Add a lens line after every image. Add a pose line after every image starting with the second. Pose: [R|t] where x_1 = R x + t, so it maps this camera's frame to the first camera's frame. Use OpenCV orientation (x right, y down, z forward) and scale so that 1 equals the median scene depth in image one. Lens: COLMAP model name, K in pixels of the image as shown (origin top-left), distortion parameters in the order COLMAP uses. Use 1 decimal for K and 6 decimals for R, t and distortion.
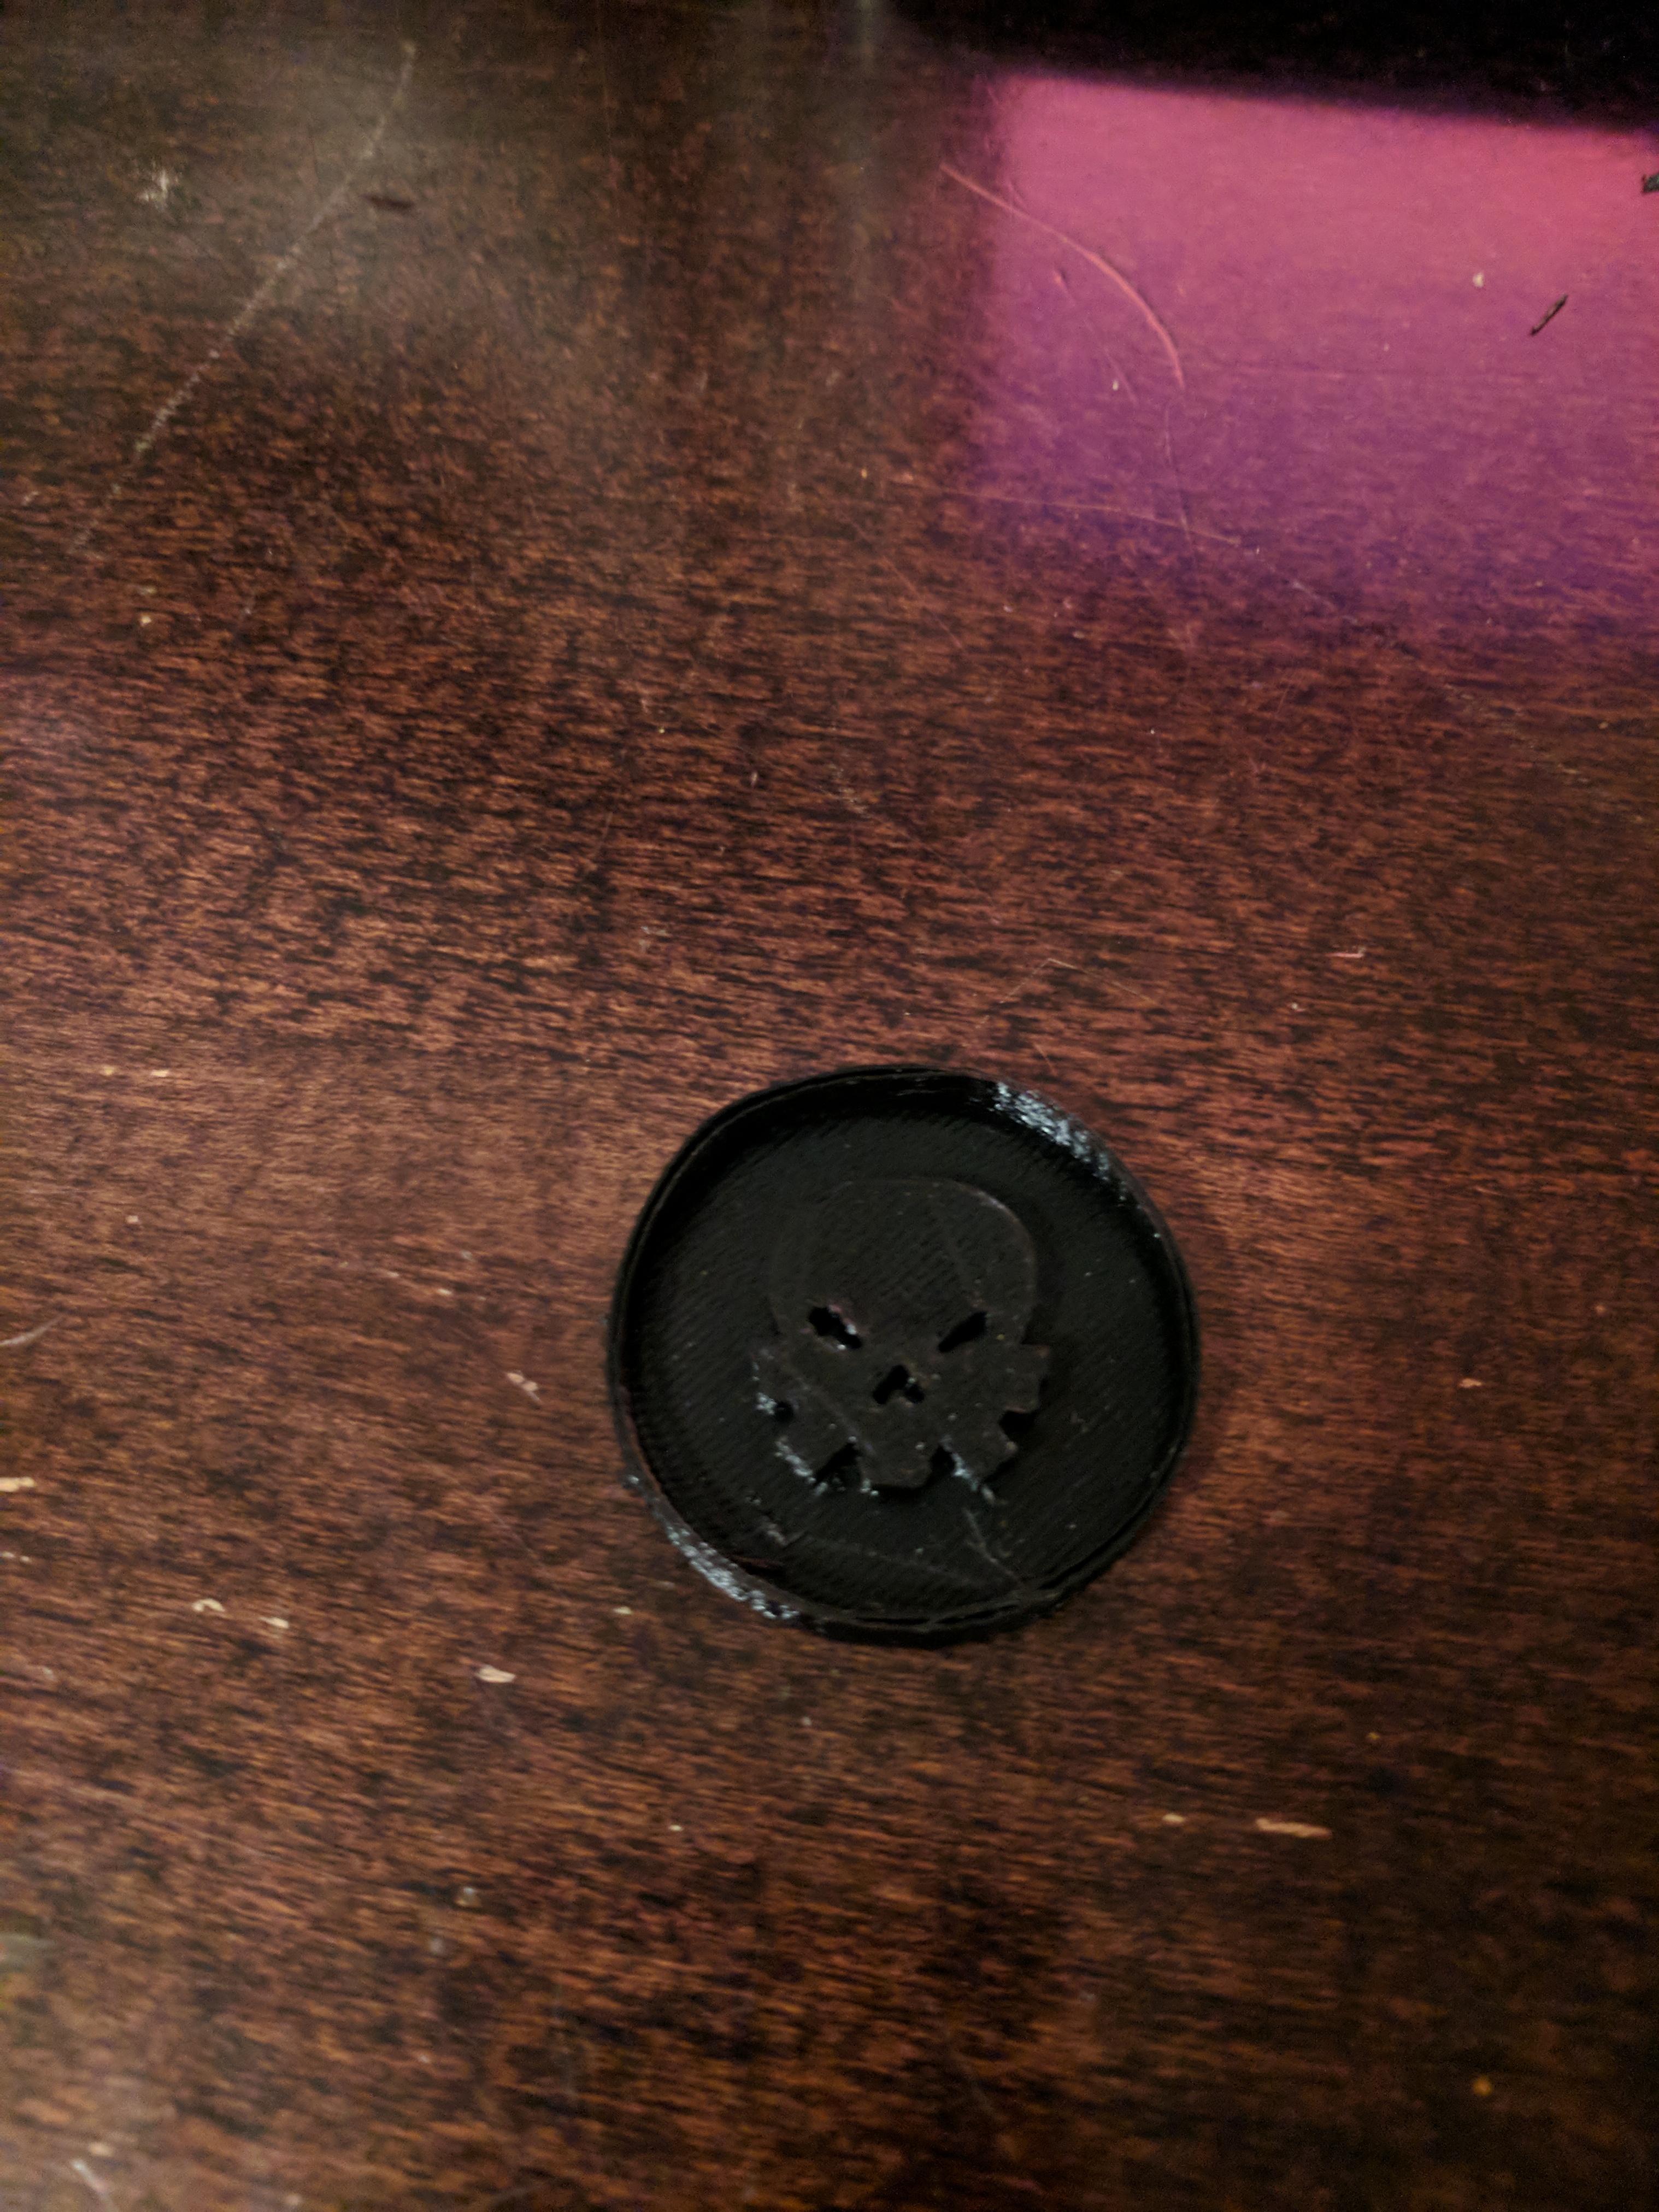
lens RADIAL K [[1758.5, 0, 792.2], [0, 1758.5, 1103.7], [0, 0, 1]] dist [-0.057694, 0.057065]
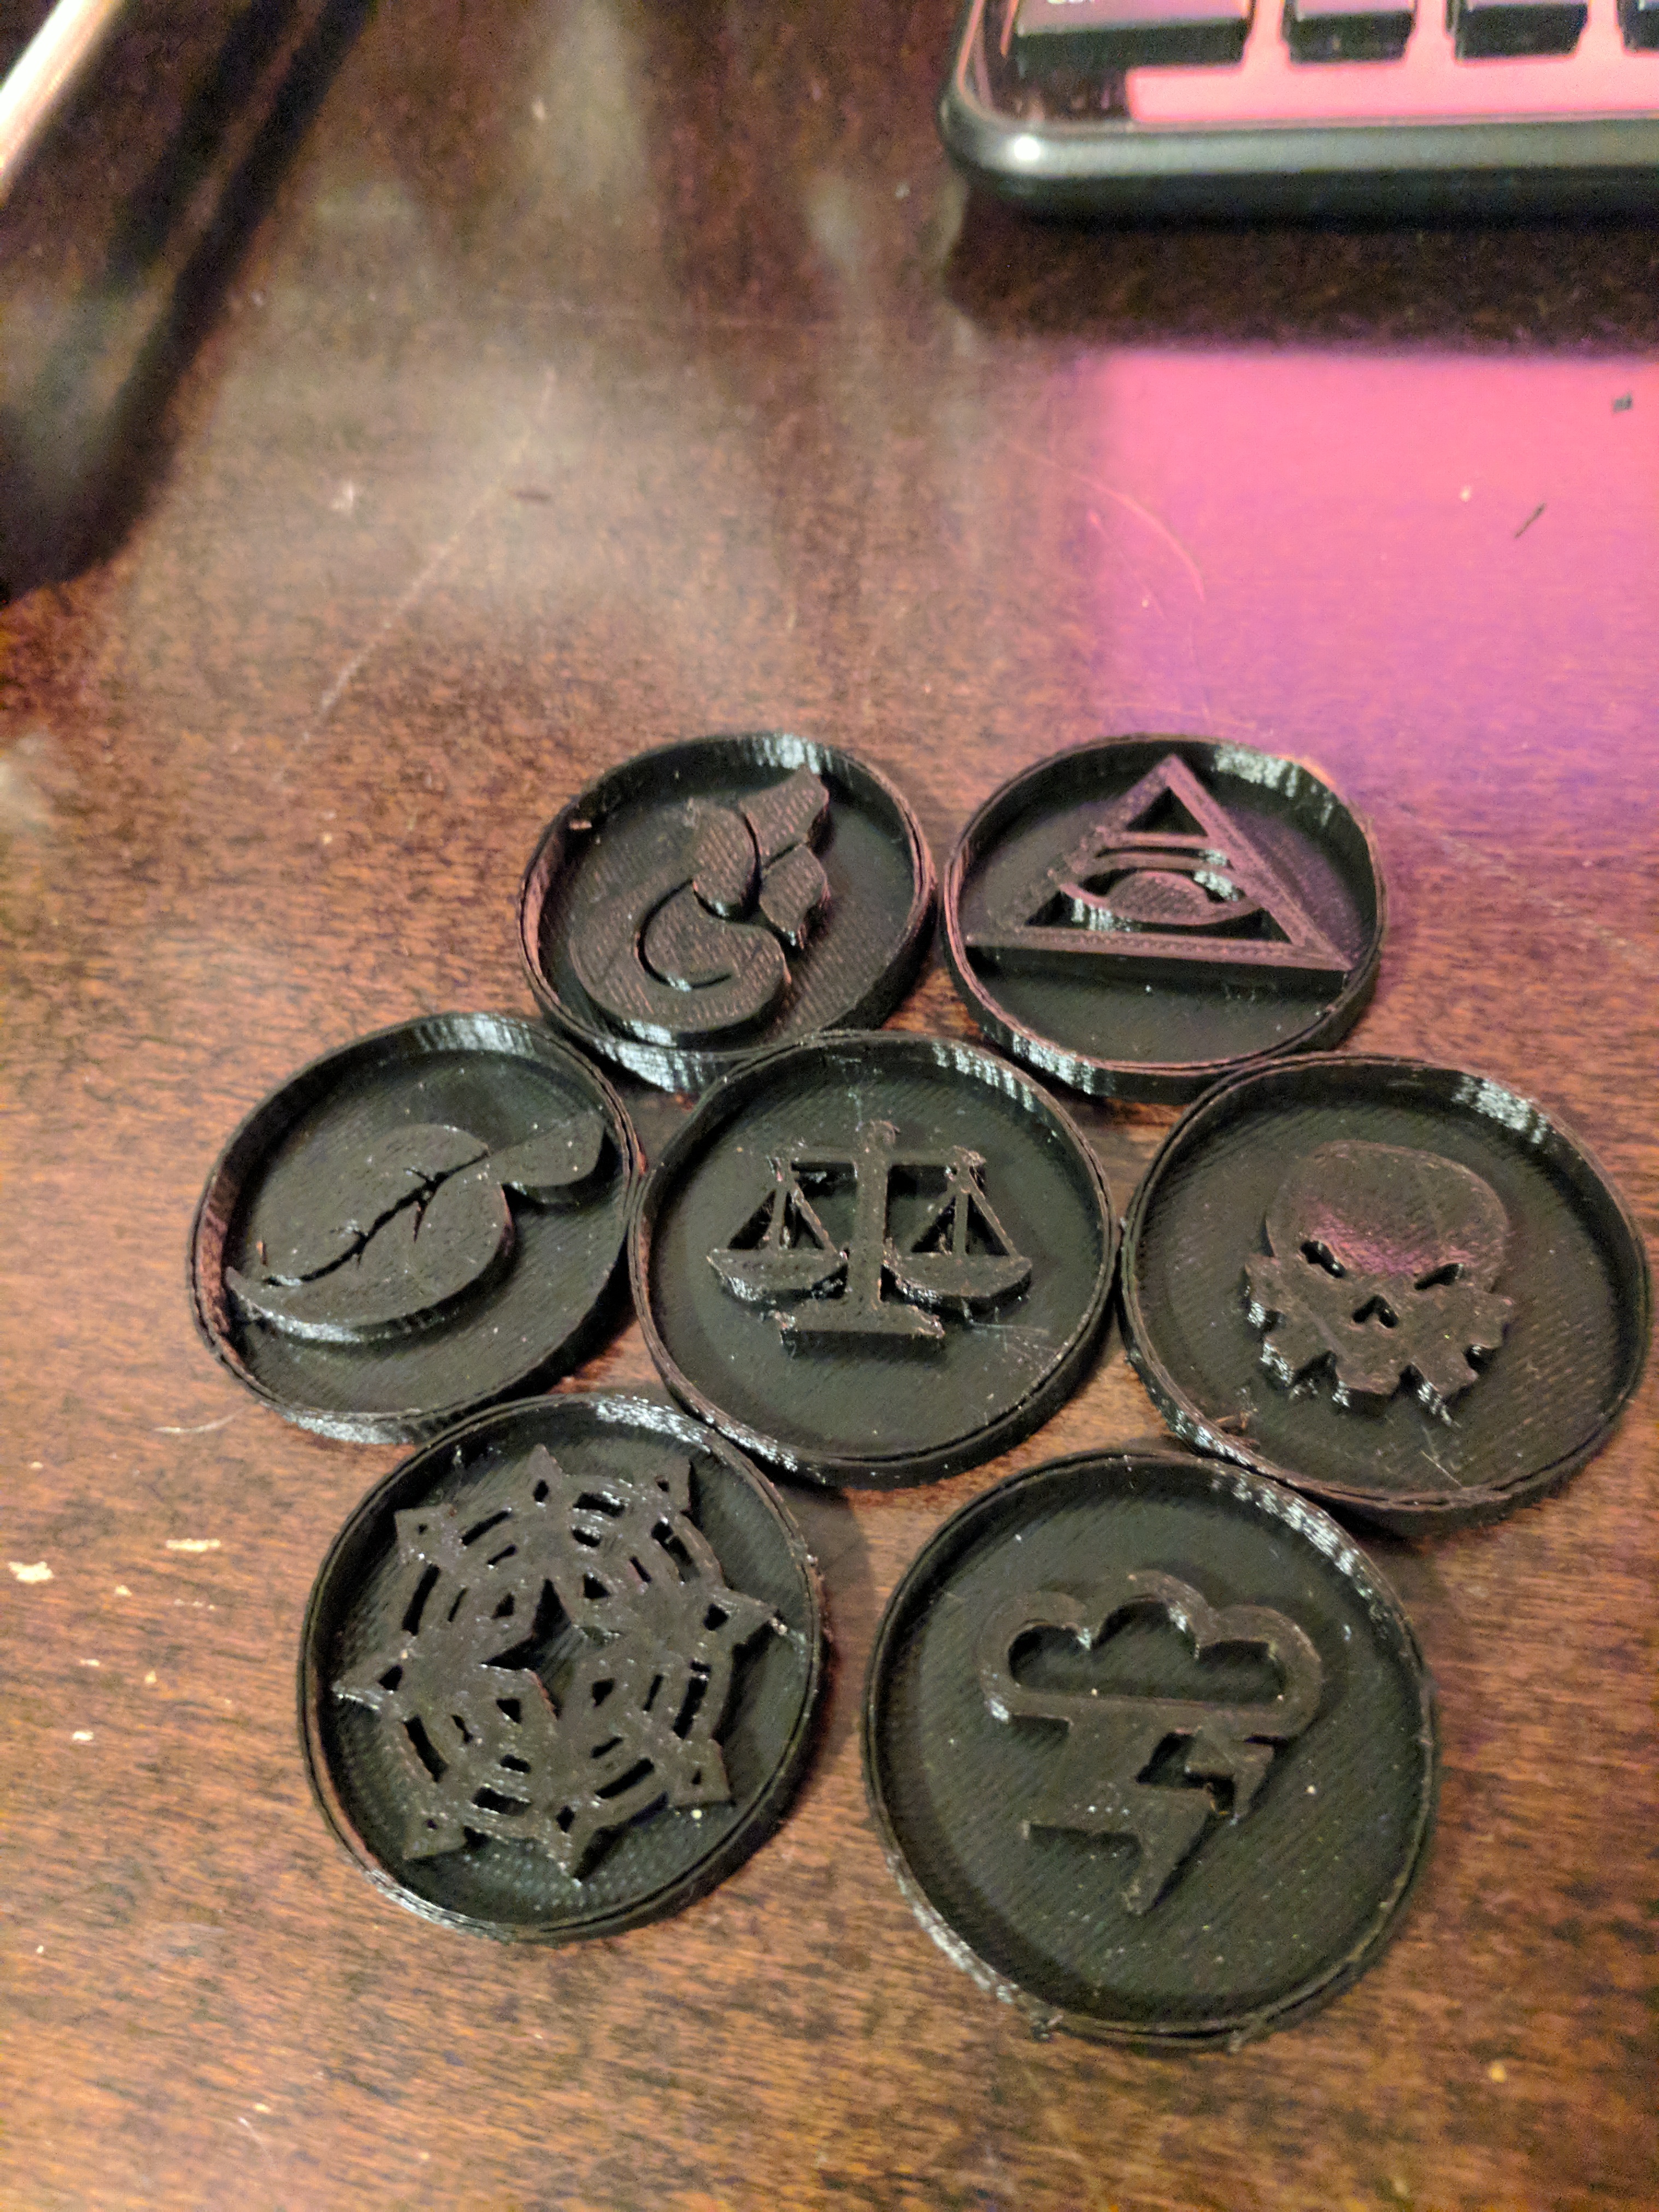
lens RADIAL K [[1758.5, 0, 792.2], [0, 1758.5, 1103.7], [0, 0, 1]] dist [-0.057694, 0.057065]
pose [[0.994253, -0.034129, -0.101469, 0.071173], [0.020265, 0.990686, -0.134652, 0.081241], [0.105119, 0.131822, 0.985684, -0.146204]]
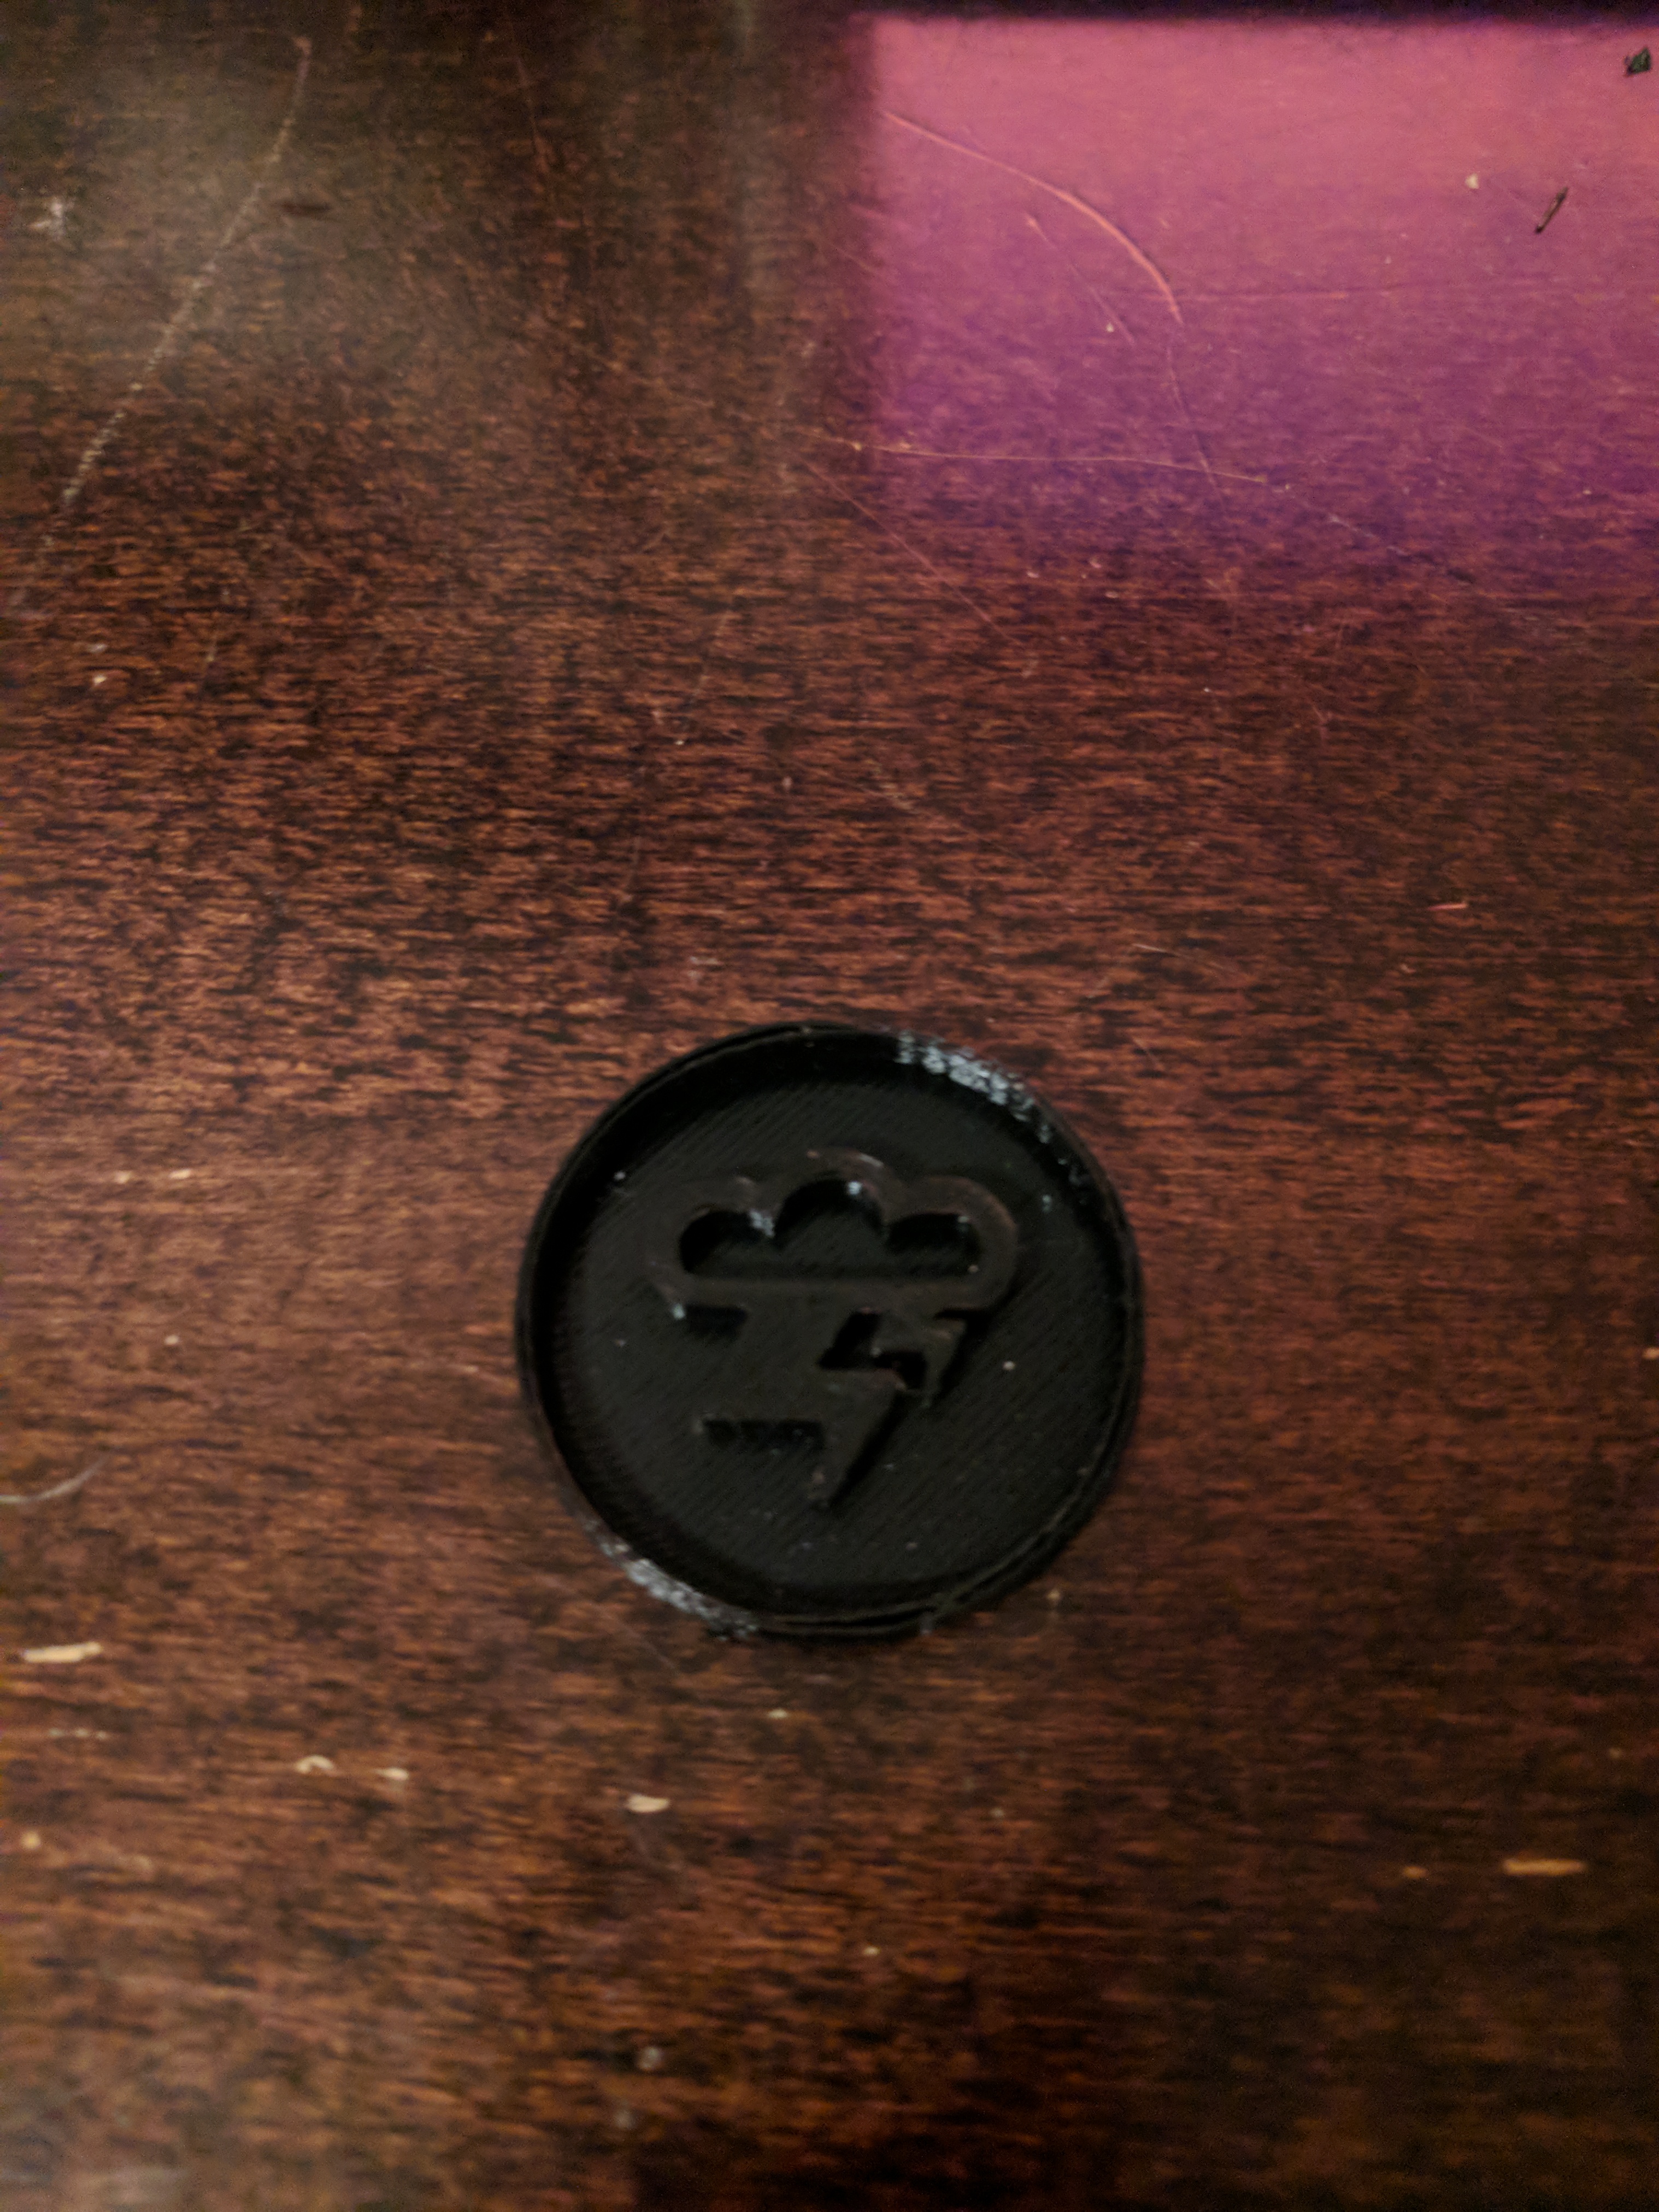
lens RADIAL K [[1758.5, 0, 792.2], [0, 1758.5, 1103.7], [0, 0, 1]] dist [-0.057694, 0.057065]
pose [[0.993423, -0.109218, 0.034397, -0.075122], [0.109262, 0.994013, 0.000607, -0.019936], [-0.034257, 0.003155, 0.999408, 0.085502]]
